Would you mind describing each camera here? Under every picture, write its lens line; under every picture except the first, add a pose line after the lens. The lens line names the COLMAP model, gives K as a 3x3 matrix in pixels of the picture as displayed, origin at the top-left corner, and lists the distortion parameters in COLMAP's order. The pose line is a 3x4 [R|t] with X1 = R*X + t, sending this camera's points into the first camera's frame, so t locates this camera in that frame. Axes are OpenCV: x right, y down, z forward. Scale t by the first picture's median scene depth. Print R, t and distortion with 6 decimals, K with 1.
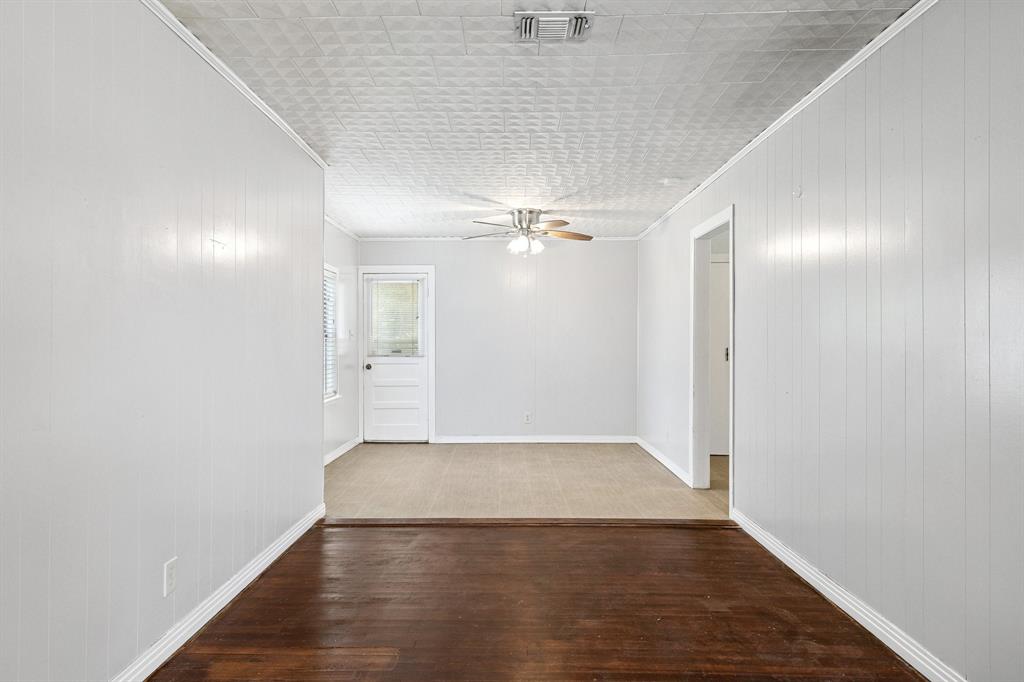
lens RADIAL K [[591.0, 0, 509.3], [0, 591.0, 338.9], [0, 0, 1]] dist [0.006423, -0.000057]
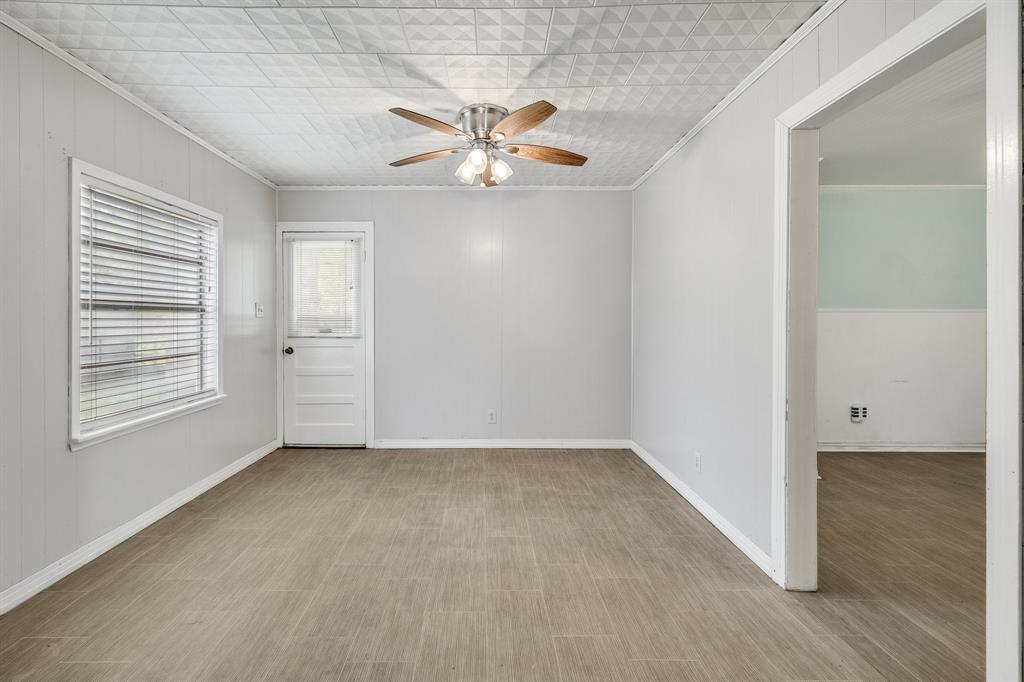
lens RADIAL K [[436.7, 0, 500.1], [0, 436.7, 324.3], [0, 0, 1]] dist [-0.000947, 0.000274]
pose [[0.999628, 0.000715, 0.027275, 0.027056], [-0.001134, 0.999881, 0.015360, 0.002806], [-0.027261, -0.015386, 0.999510, 0.434391]]
